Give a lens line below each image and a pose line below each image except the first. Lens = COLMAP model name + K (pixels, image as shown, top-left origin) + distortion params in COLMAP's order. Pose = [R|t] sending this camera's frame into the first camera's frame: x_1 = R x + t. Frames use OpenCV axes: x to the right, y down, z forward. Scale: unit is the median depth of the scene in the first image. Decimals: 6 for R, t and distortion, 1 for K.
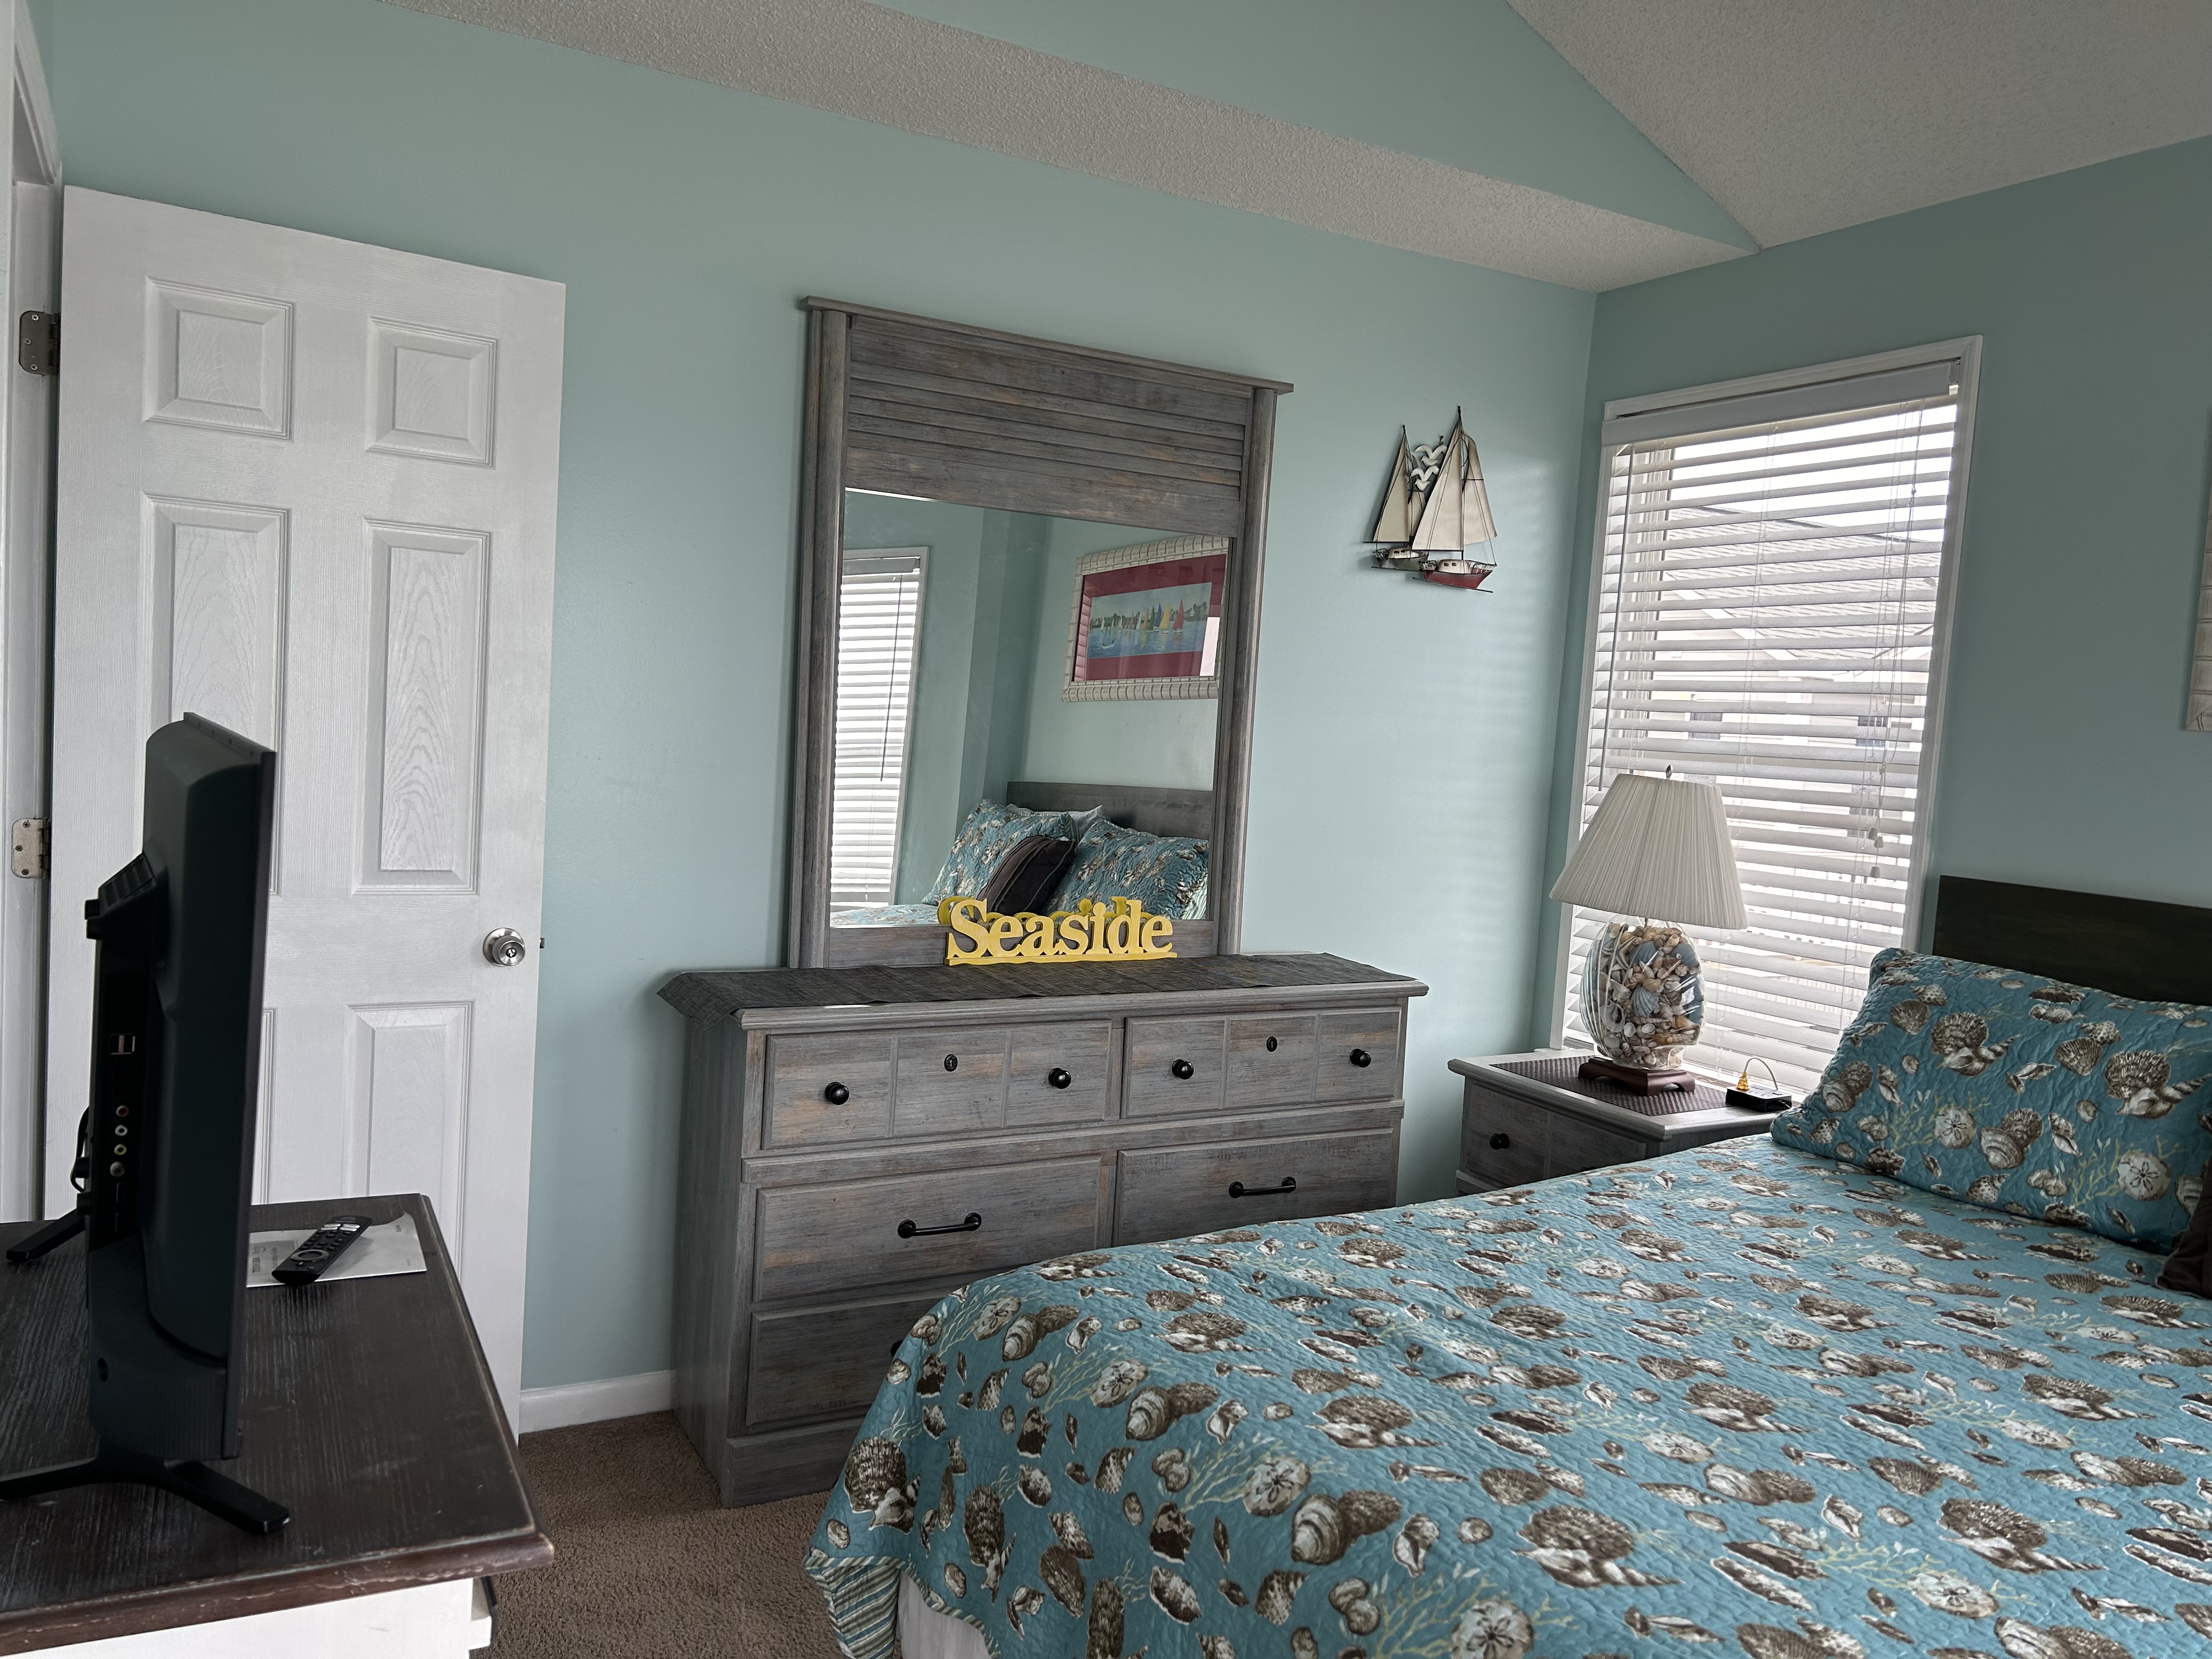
lens RADIAL K [[1643.8, 0, 1103.3], [0, 1643.8, 827.0], [0, 0, 1]] dist [0.032917, -0.036456]
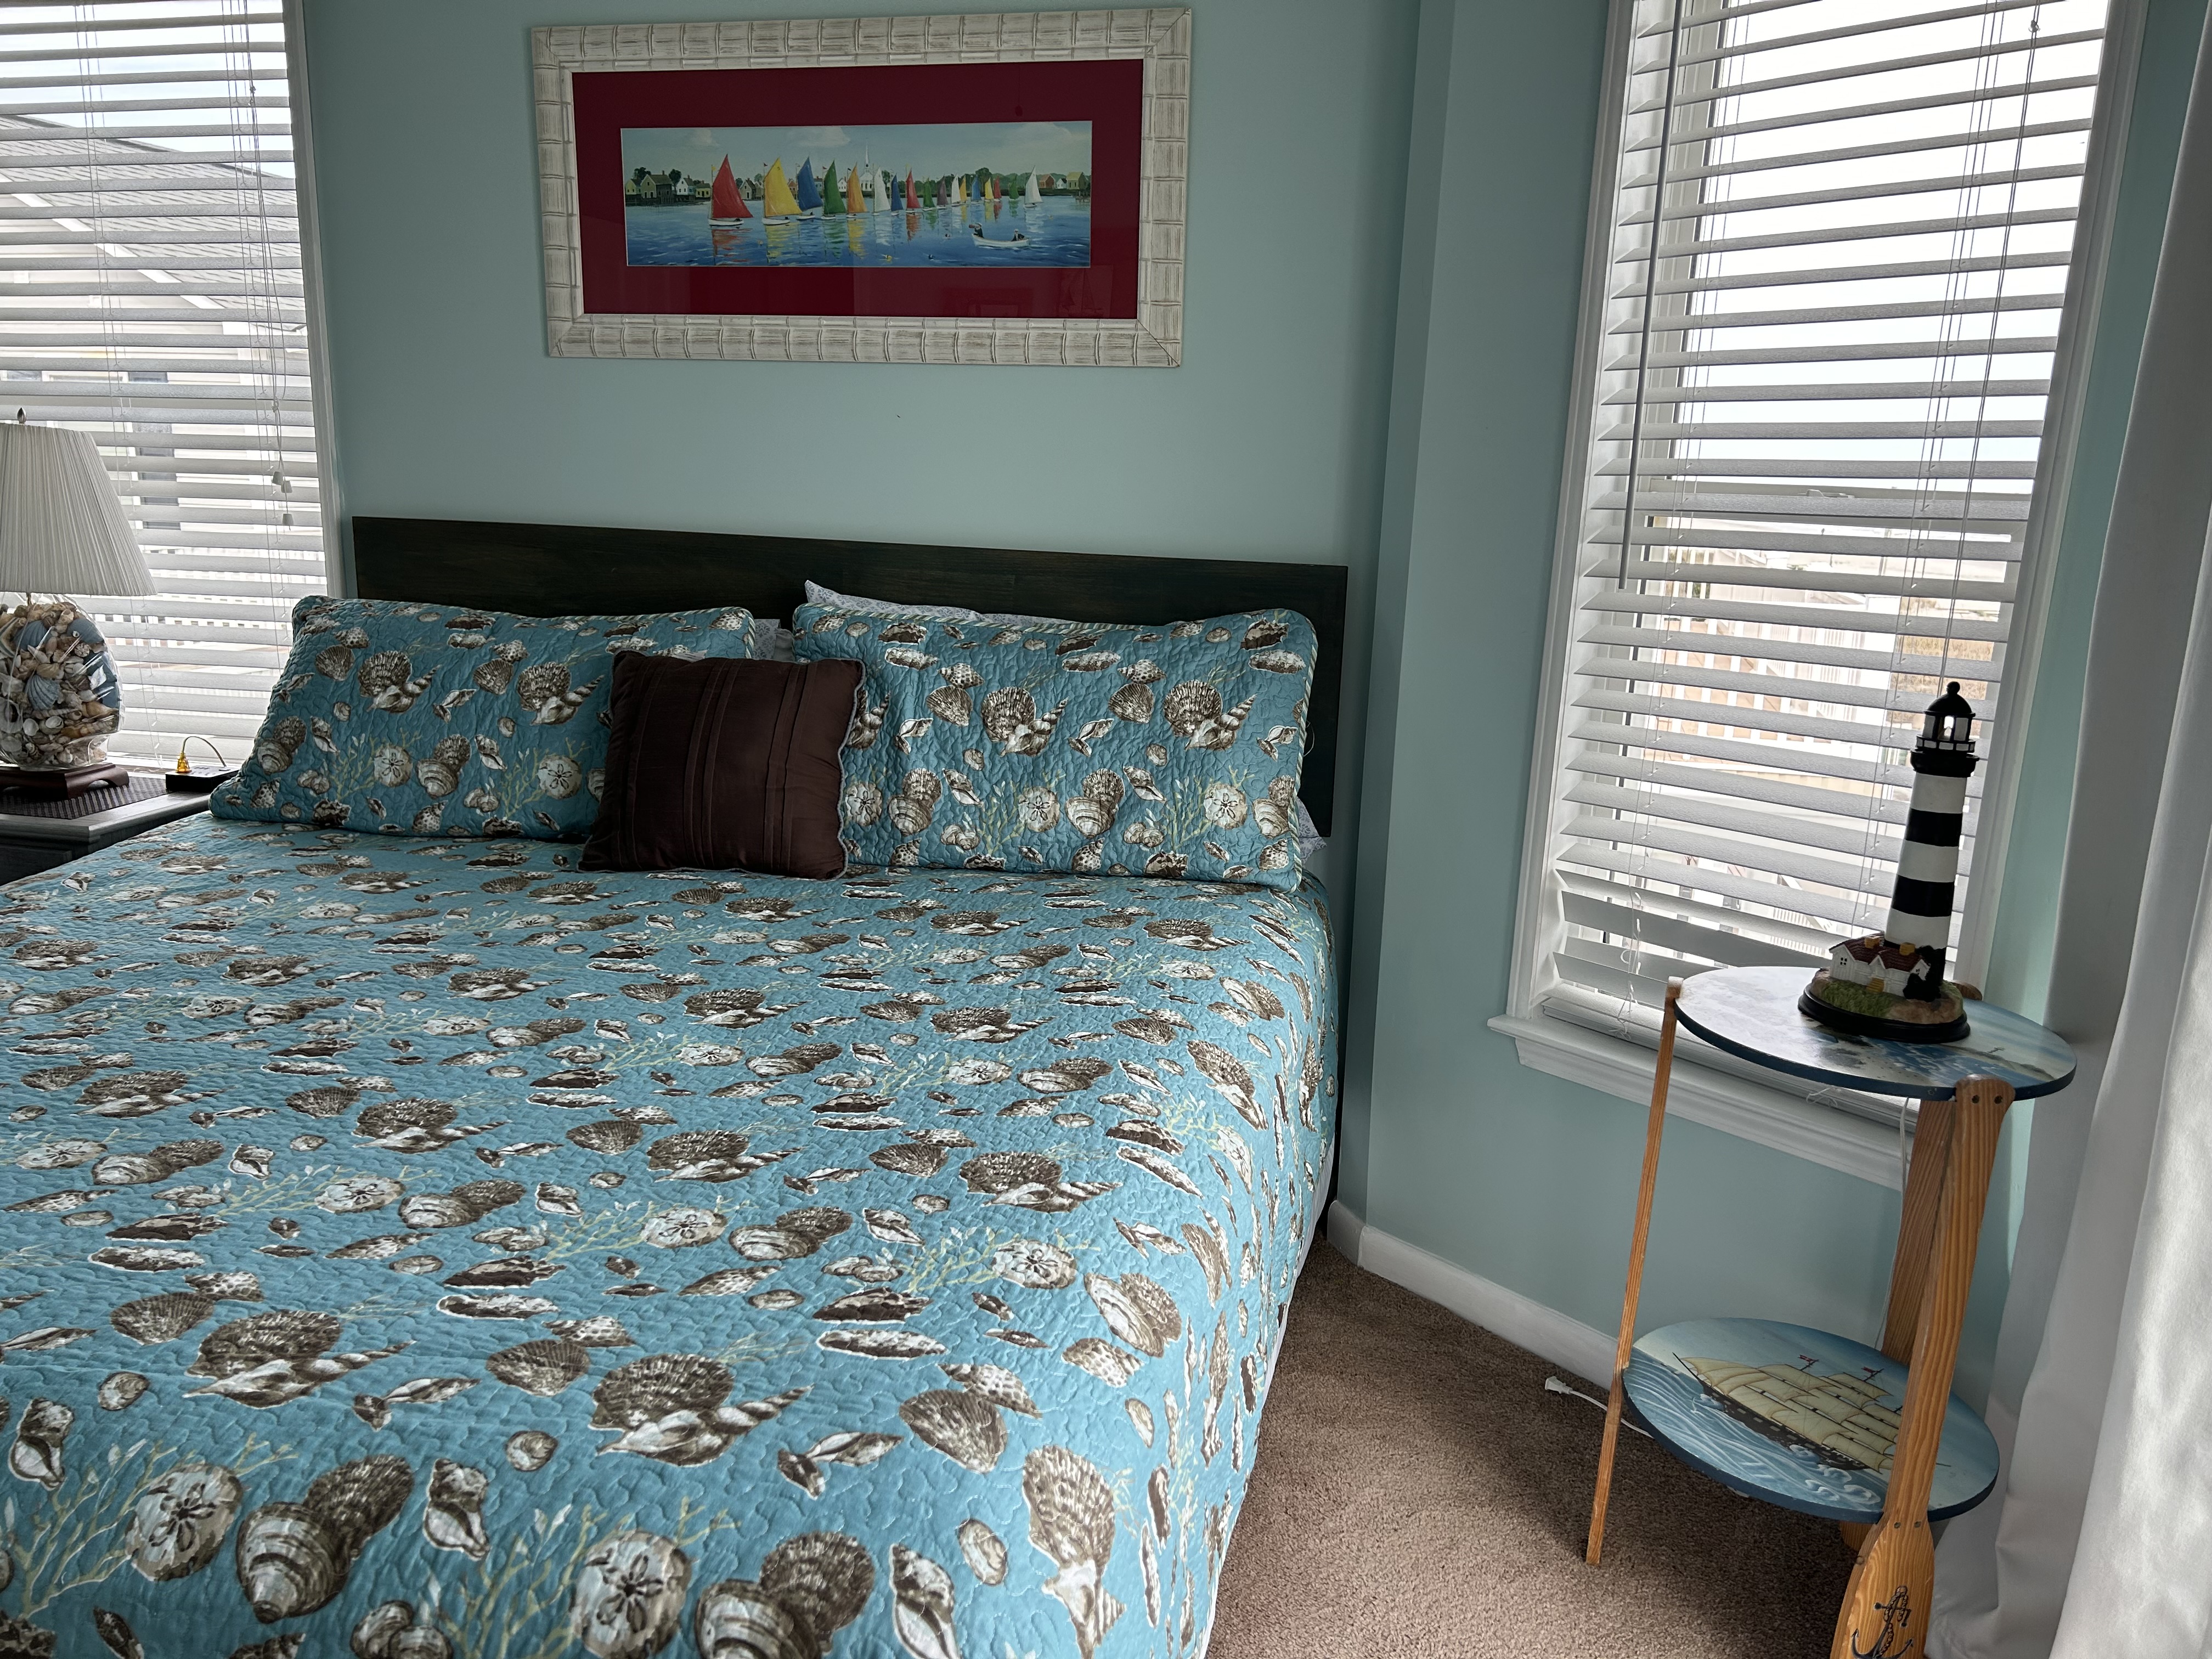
lens RADIAL K [[1643.8, 0, 1119.1], [0, 1643.8, 831.3], [0, 0, 1]] dist [0.032917, -0.036456]
pose [[0.670819, -0.200596, 0.713977, 0.096093], [0.068037, 0.975311, 0.210096, 0.043886], [-0.738494, -0.092359, 0.667904, 0.004608]]
